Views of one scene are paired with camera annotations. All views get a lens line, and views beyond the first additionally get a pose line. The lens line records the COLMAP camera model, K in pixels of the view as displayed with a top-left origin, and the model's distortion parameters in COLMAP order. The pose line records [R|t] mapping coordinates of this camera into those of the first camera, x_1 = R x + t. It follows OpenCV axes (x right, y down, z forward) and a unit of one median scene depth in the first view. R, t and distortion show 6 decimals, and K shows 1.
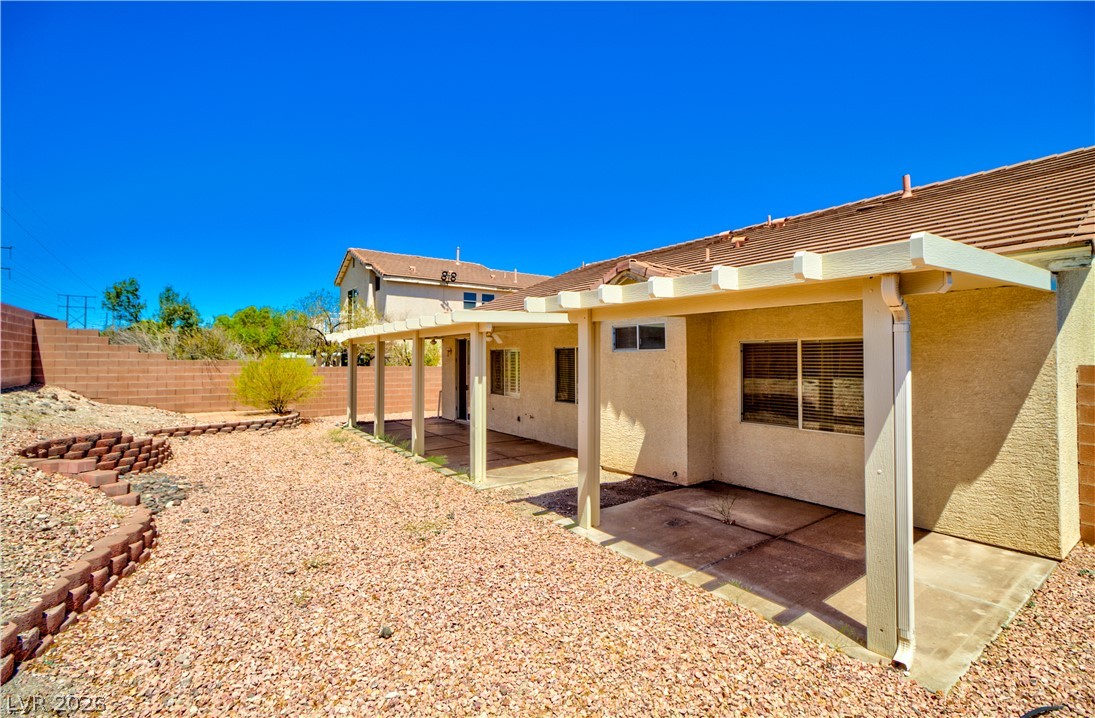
lens RADIAL K [[502.9, 0, 549.4], [0, 502.9, 356.7], [0, 0, 1]] dist [-0.019130, 0.001089]
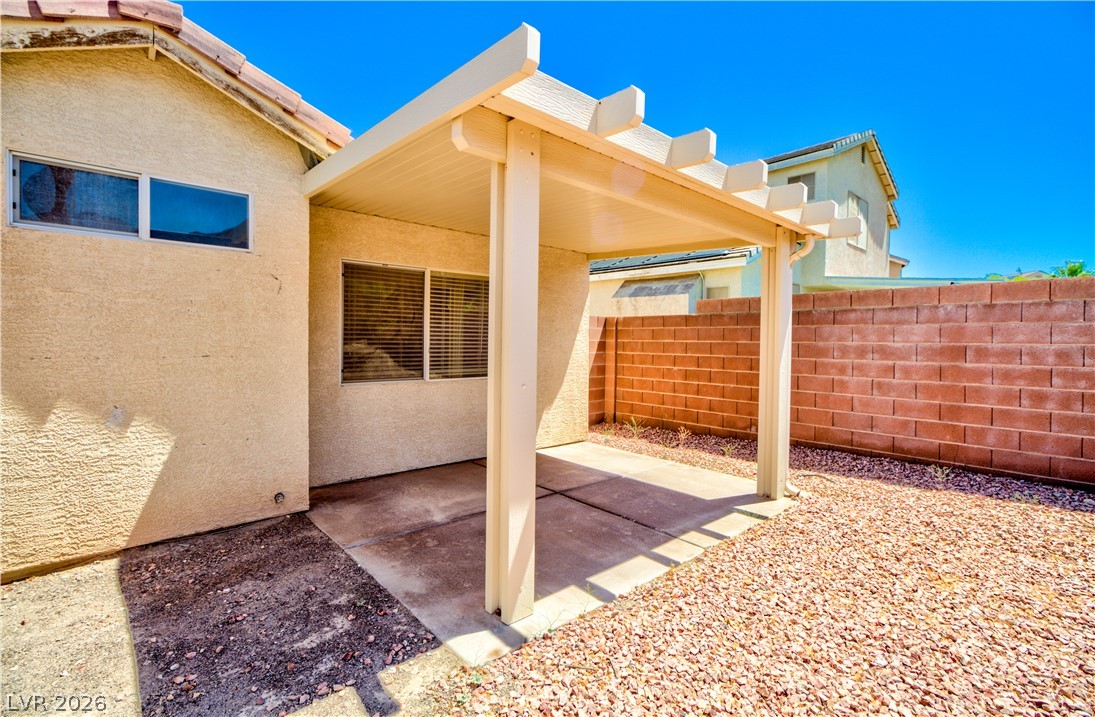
lens RADIAL K [[502.9, 0, 550.6], [0, 502.9, 359.5], [0, 0, 1]] dist [-0.019130, 0.001089]
pose [[-0.126052, -0.035869, 0.991375, -0.328584], [-0.021345, 0.999213, 0.033439, 0.079065], [-0.991794, -0.016946, -0.126718, 0.904501]]
